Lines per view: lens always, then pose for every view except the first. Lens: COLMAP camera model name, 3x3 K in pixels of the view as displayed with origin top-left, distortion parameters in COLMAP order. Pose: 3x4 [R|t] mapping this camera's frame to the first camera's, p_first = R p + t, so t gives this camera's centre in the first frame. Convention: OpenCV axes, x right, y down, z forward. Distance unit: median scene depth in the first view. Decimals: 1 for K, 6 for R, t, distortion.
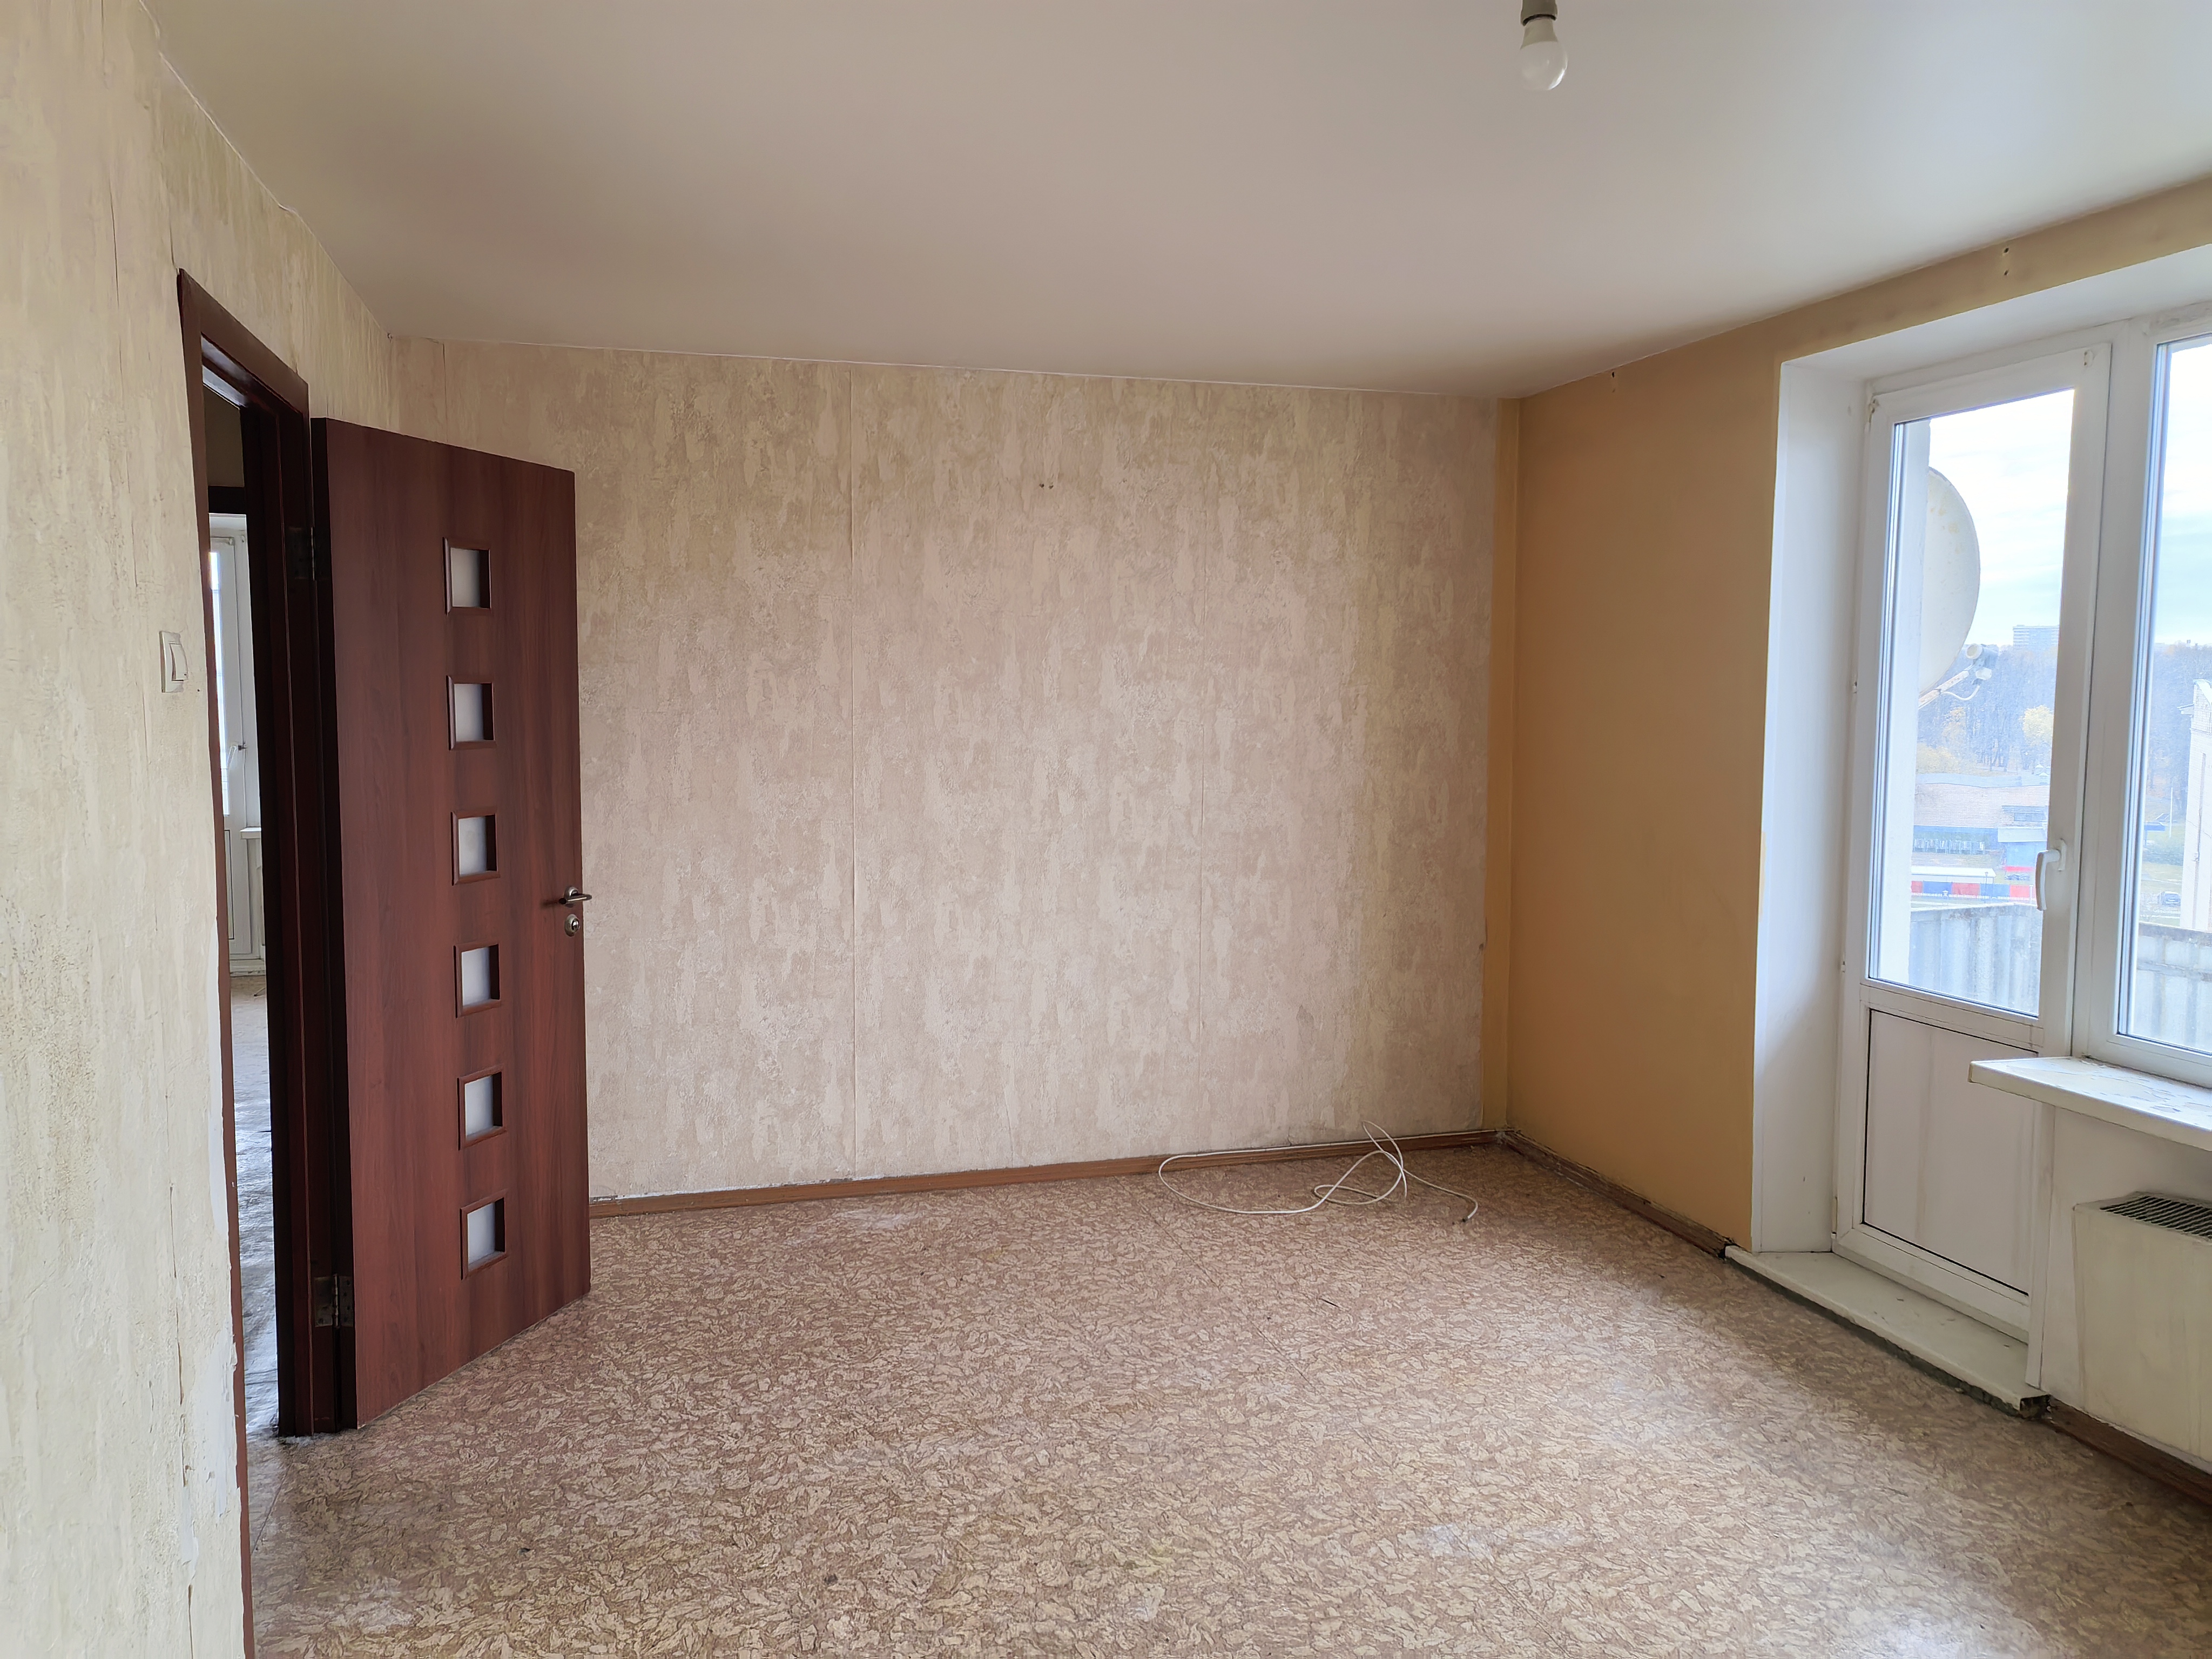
lens RADIAL K [[1722.0, 0, 1097.2], [0, 1722.0, 828.2], [0, 0, 1]] dist [0.032966, 0.020307]
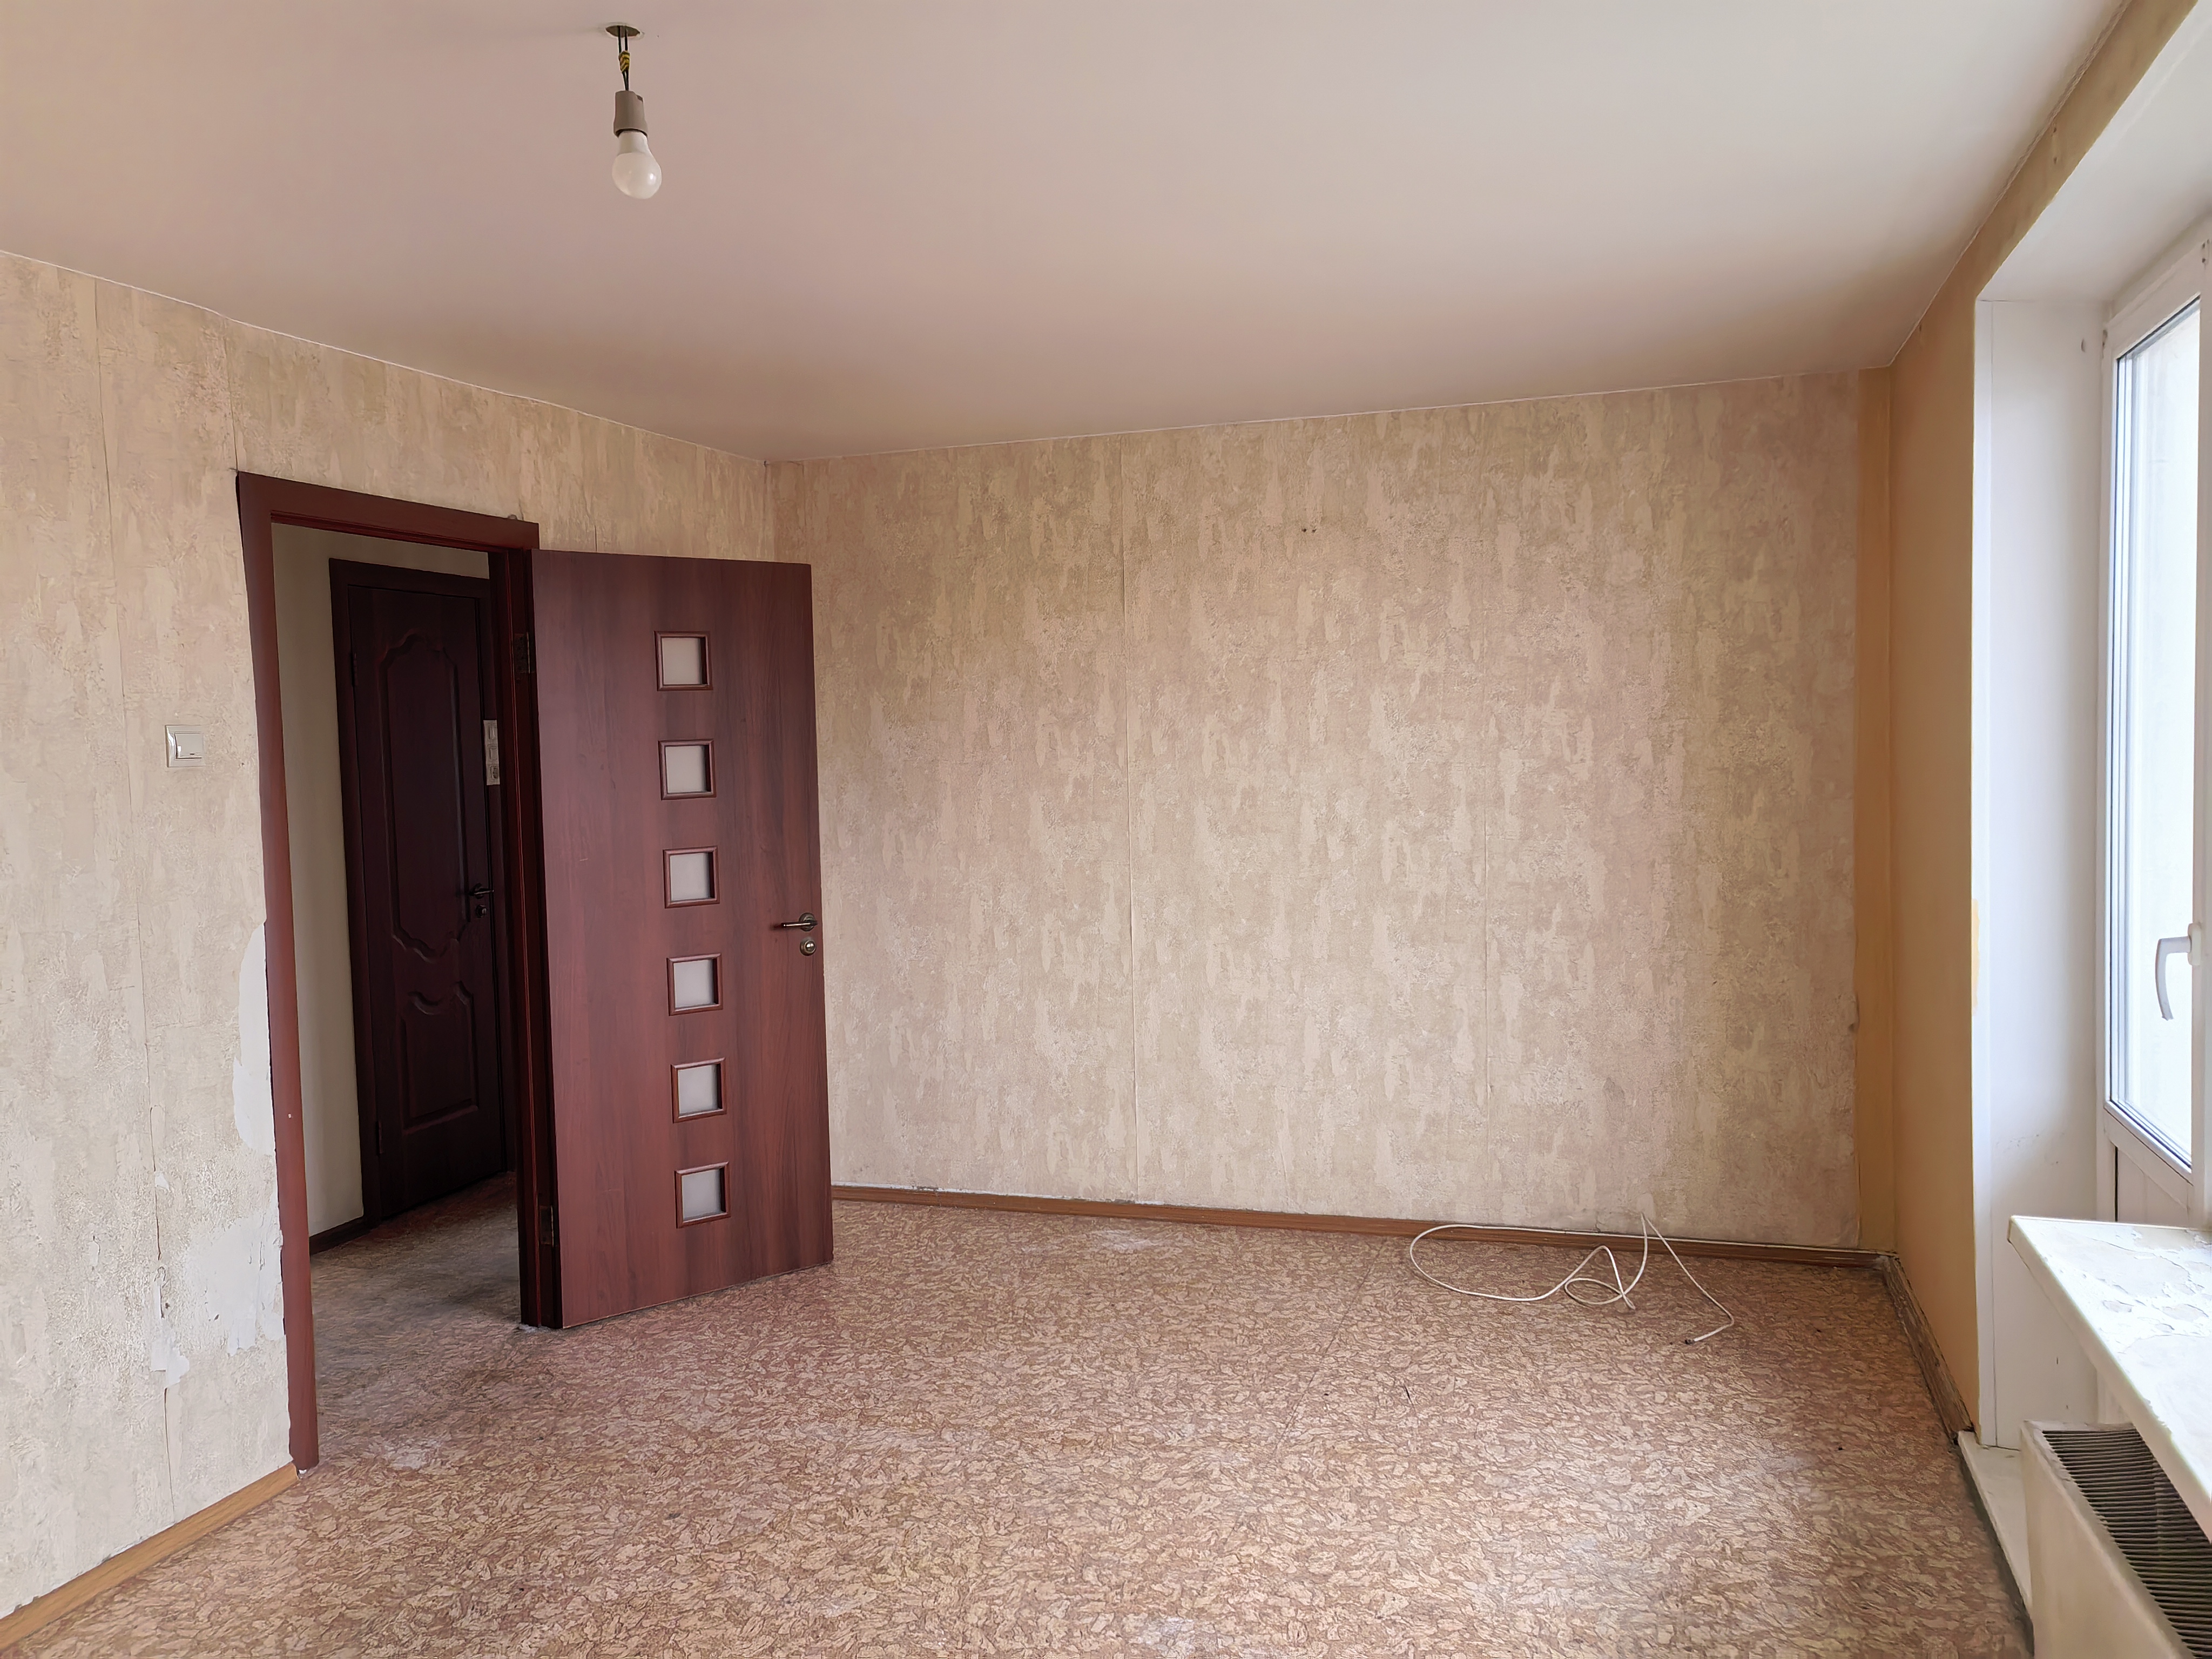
lens RADIAL K [[1722.0, 0, 1116.5], [0, 1722.0, 829.3], [0, 0, 1]] dist [0.032966, 0.020307]
pose [[0.824573, 0.009215, -0.565681, 0.449806], [-0.019926, 0.999720, -0.012759, -0.010839], [0.565405, 0.021793, 0.824526, 0.119908]]
